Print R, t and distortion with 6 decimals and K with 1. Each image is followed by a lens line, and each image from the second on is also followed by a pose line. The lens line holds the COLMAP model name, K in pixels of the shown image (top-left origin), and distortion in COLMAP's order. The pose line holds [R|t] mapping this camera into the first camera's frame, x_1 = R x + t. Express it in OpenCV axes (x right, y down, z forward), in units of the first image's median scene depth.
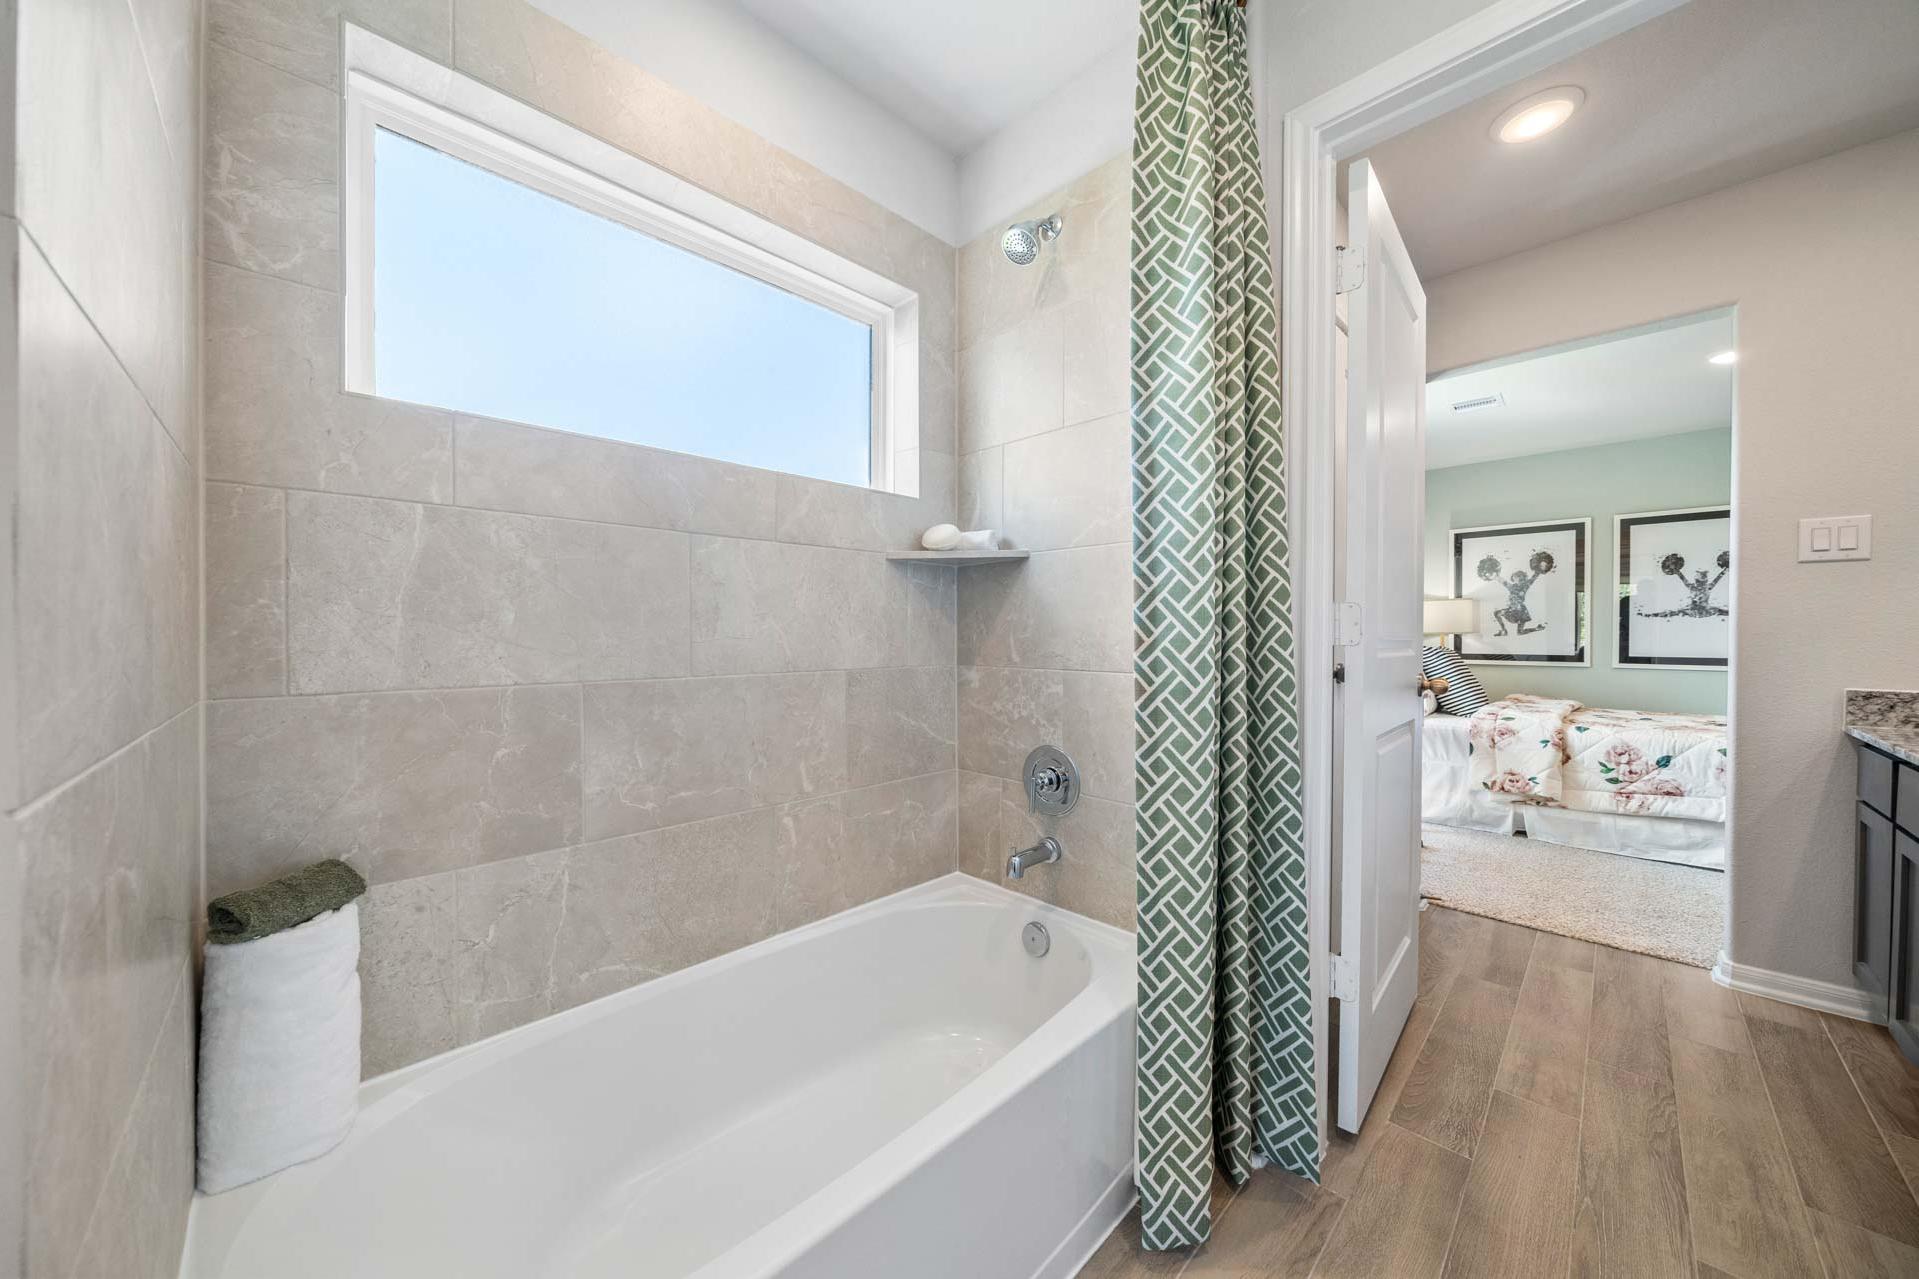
lens RADIAL K [[656.5, 0, 956.9], [0, 656.5, 643.3], [0, 0, 1]] dist [-0.001800, 0.000228]
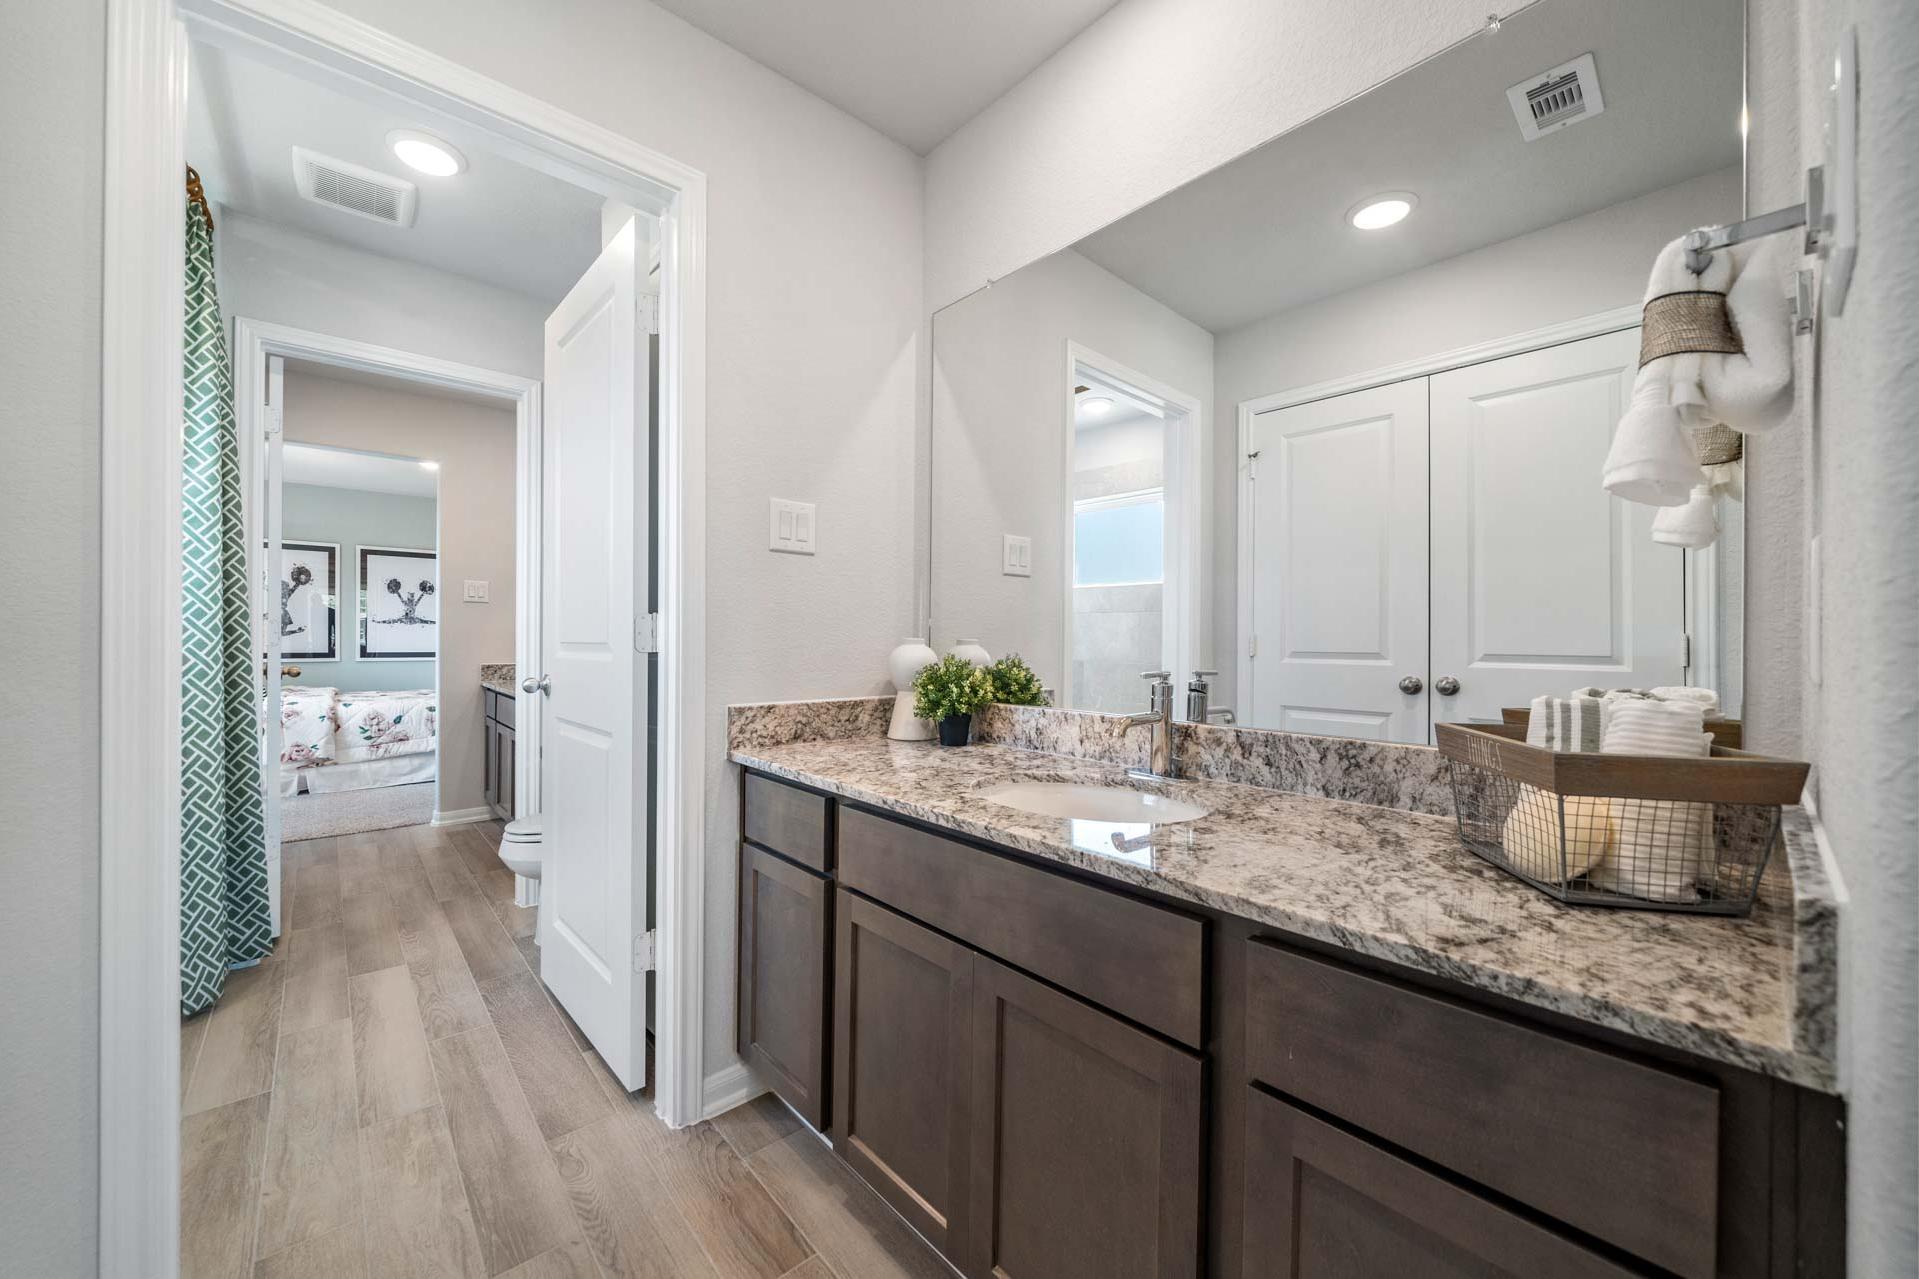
lens RADIAL K [[721.4, 0, 960.6], [0, 721.4, 638.2], [0, 0, 1]] dist [-0.016705, -0.000105]
pose [[0.045011, -0.001069, 0.998986, -0.506861], [0.007049, 0.999975, 0.000753, -0.002047], [-0.998962, 0.007008, 0.045018, -0.374356]]
